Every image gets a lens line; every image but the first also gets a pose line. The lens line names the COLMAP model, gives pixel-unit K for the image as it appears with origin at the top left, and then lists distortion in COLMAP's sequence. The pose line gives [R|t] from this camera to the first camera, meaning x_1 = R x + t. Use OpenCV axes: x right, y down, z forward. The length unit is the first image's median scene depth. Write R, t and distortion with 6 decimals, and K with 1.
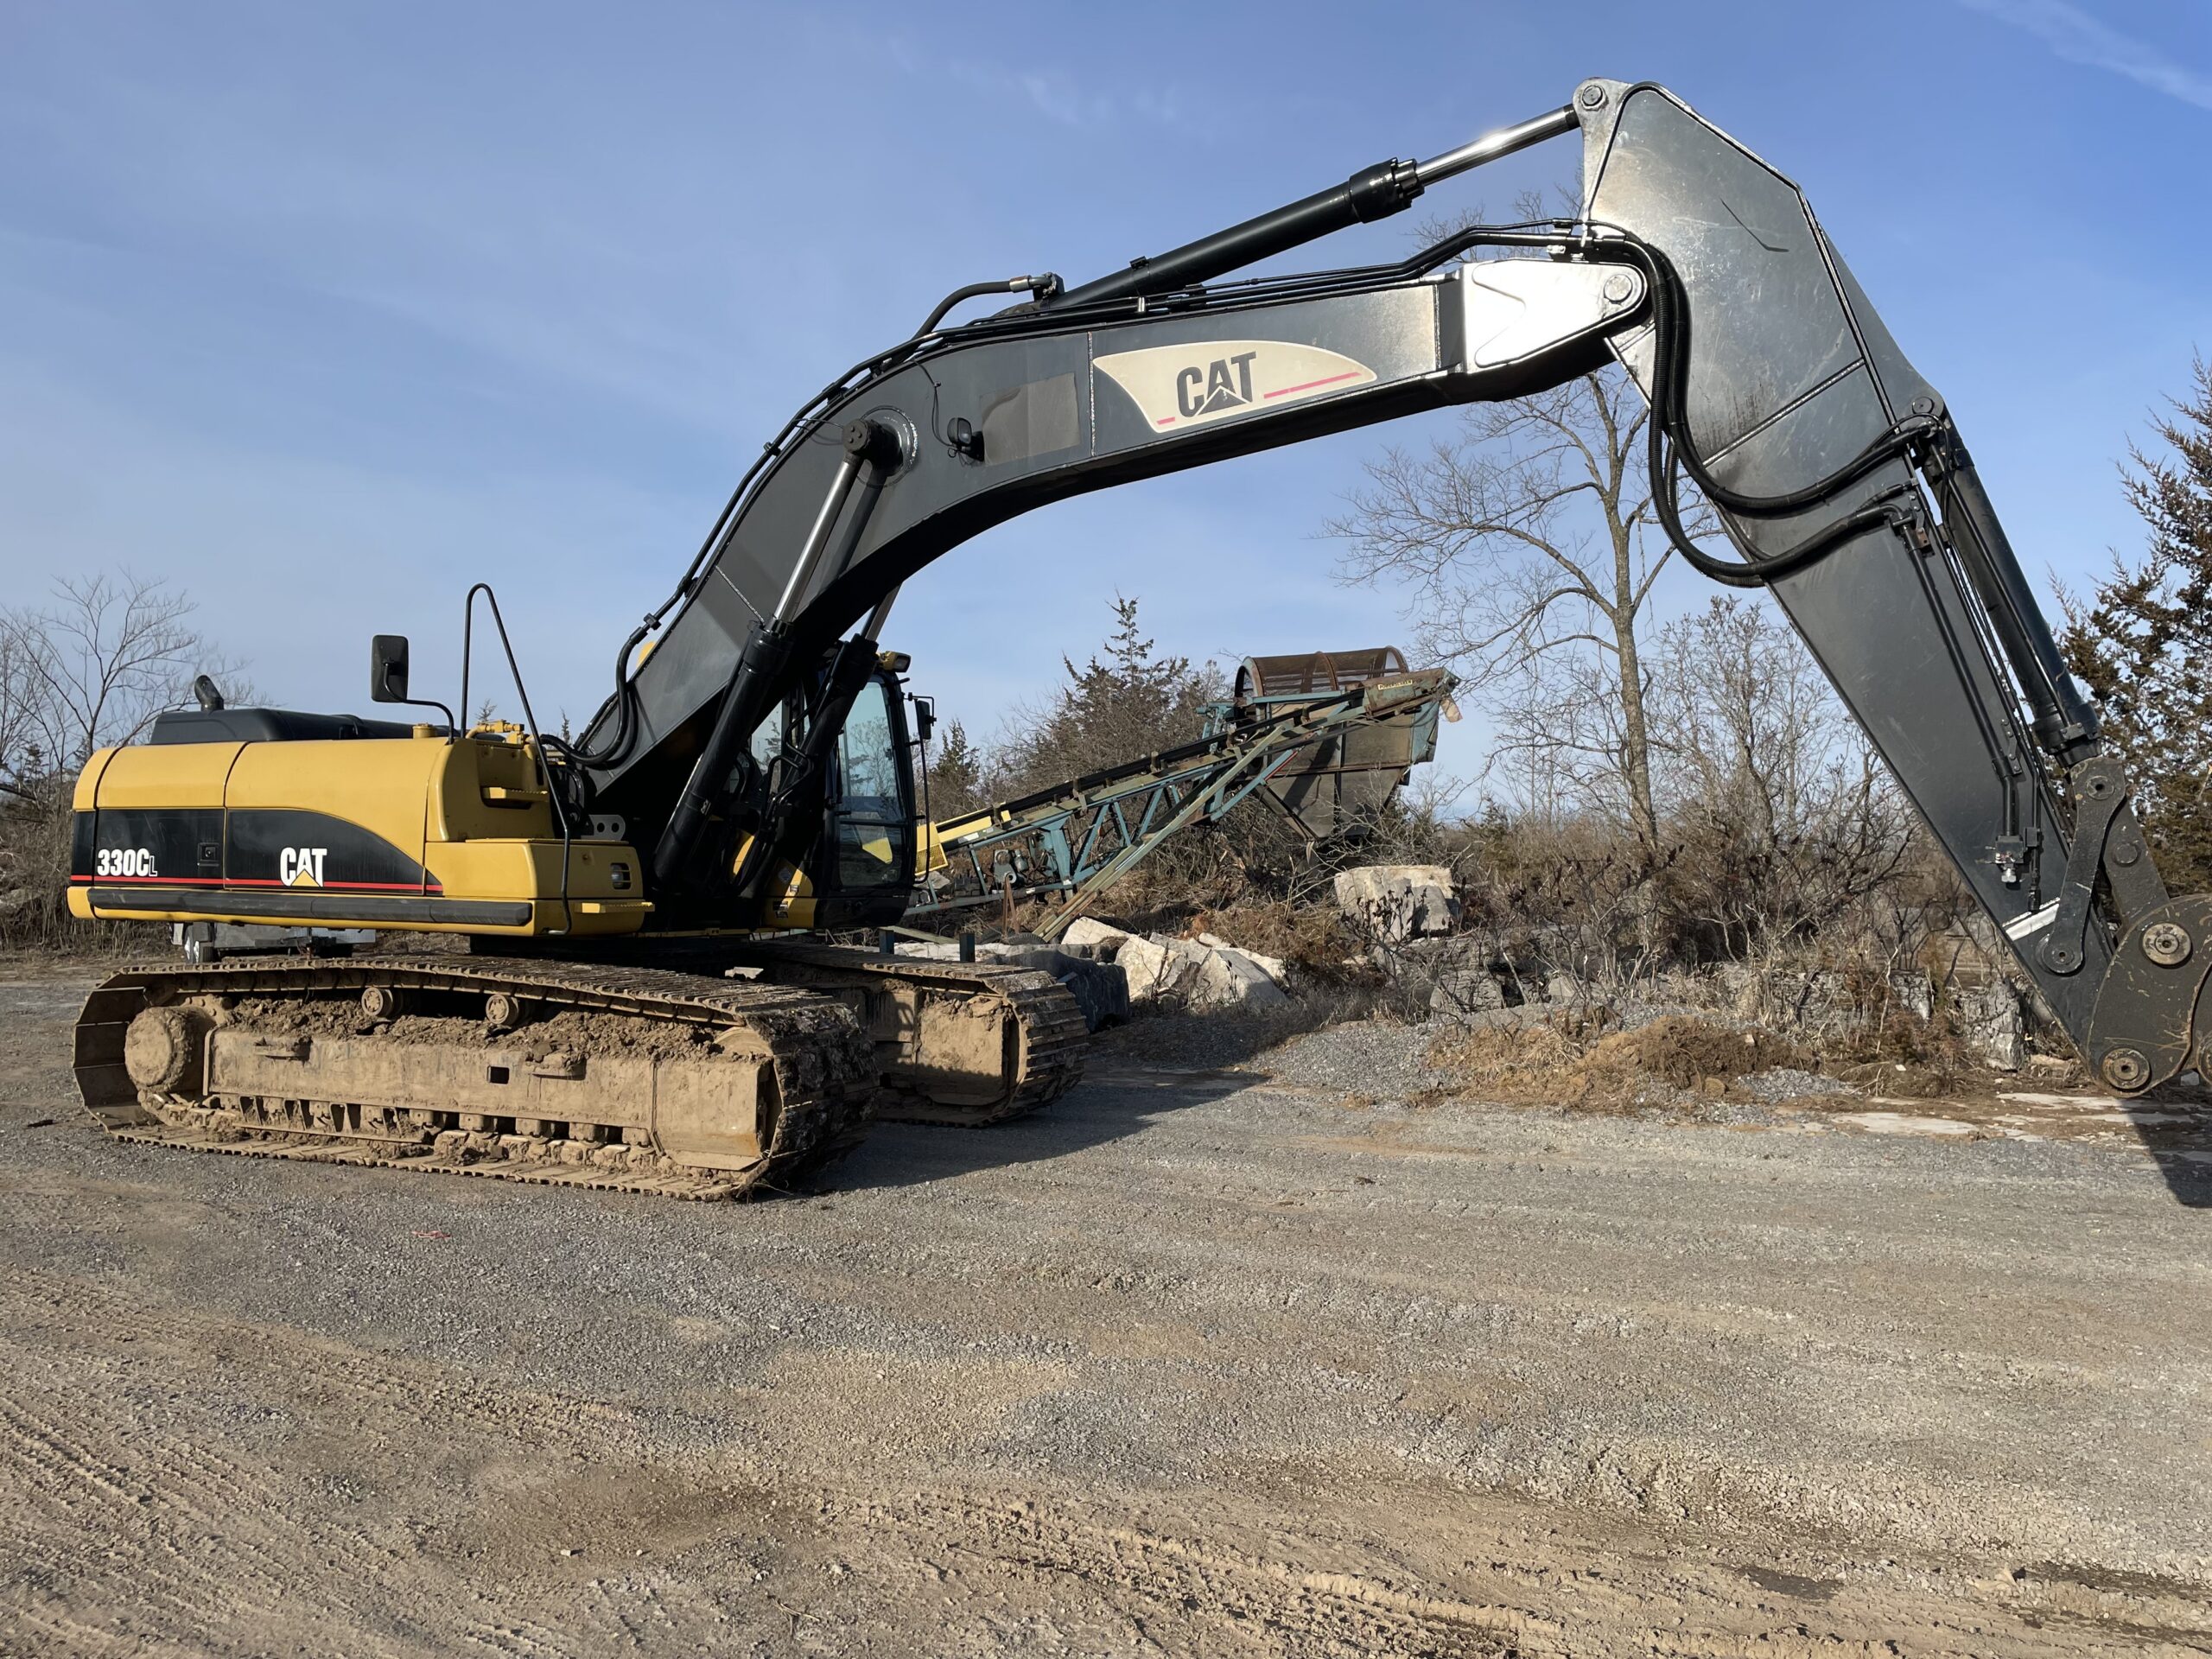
lens RADIAL K [[1648.4, 0, 1106.0], [0, 1648.4, 829.5], [0, 0, 1]] dist [0.056603, -0.005161]
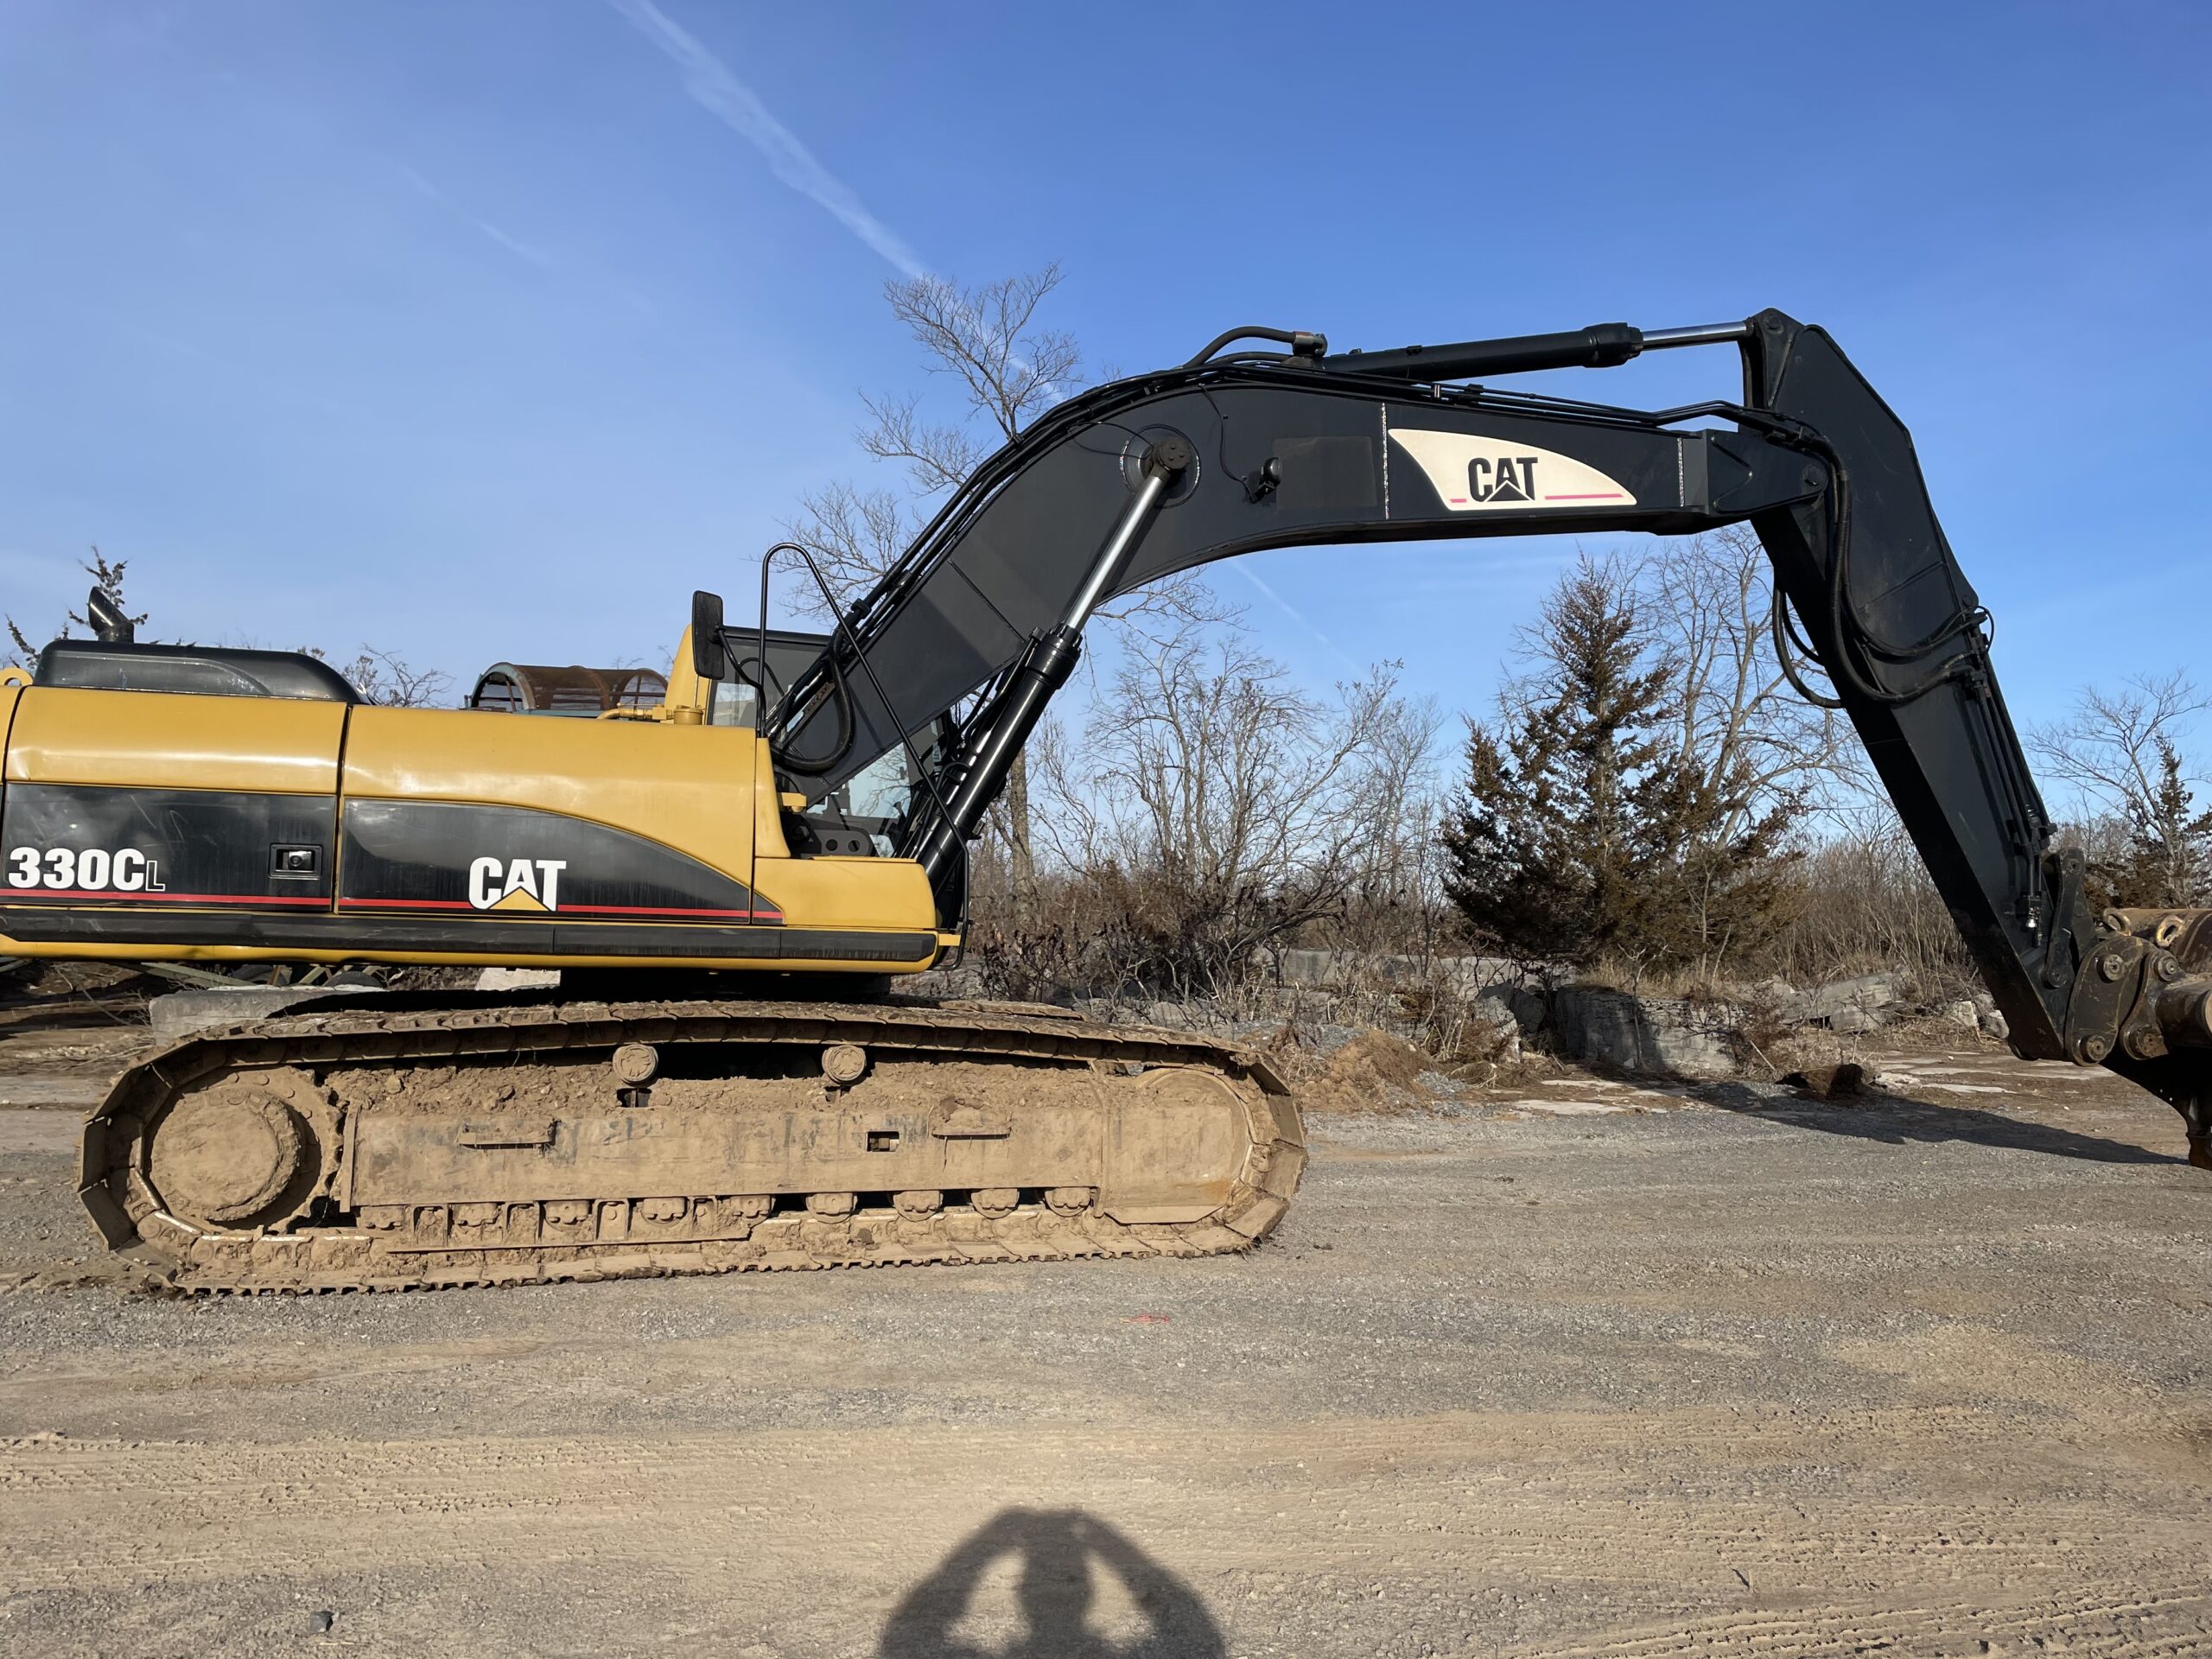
lens RADIAL K [[1648.4, 0, 1106.0], [0, 1648.4, 829.5], [0, 0, 1]] dist [0.056603, -0.005161]
pose [[0.766092, 0.044678, 0.641177, -0.797210], [-0.032411, 0.998997, -0.030887, 0.013361], [-0.641914, 0.002881, 0.766772, 0.286486]]
